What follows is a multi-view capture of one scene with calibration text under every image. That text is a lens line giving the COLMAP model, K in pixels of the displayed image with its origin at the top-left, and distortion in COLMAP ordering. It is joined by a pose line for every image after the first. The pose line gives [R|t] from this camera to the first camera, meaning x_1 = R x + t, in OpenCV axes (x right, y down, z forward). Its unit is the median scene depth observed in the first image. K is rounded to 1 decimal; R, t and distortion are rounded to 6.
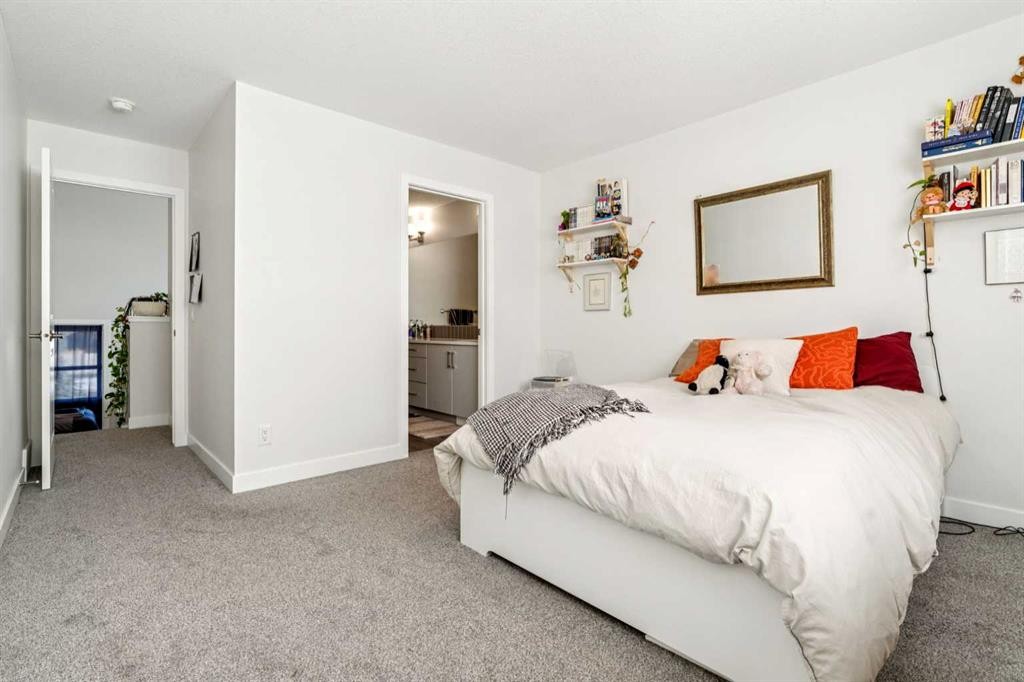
lens RADIAL K [[472.2, 0, 512.4], [0, 472.2, 331.9], [0, 0, 1]] dist [0.002885, 0.000746]
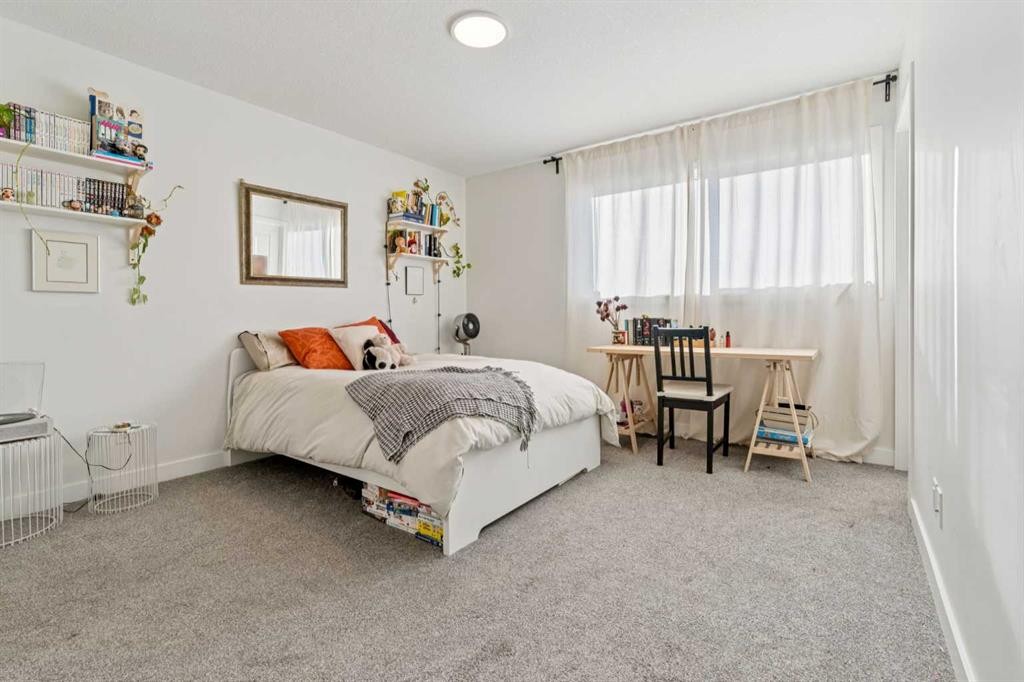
lens RADIAL K [[472.2, 0, 517.4], [0, 472.2, 316.0], [0, 0, 1]] dist [0.002885, 0.000746]
pose [[-0.203834, 0.001452, 0.979004, -0.581941], [0.017269, 0.999849, 0.002113, -0.006618], [-0.978853, 0.017337, -0.203828, 0.597859]]
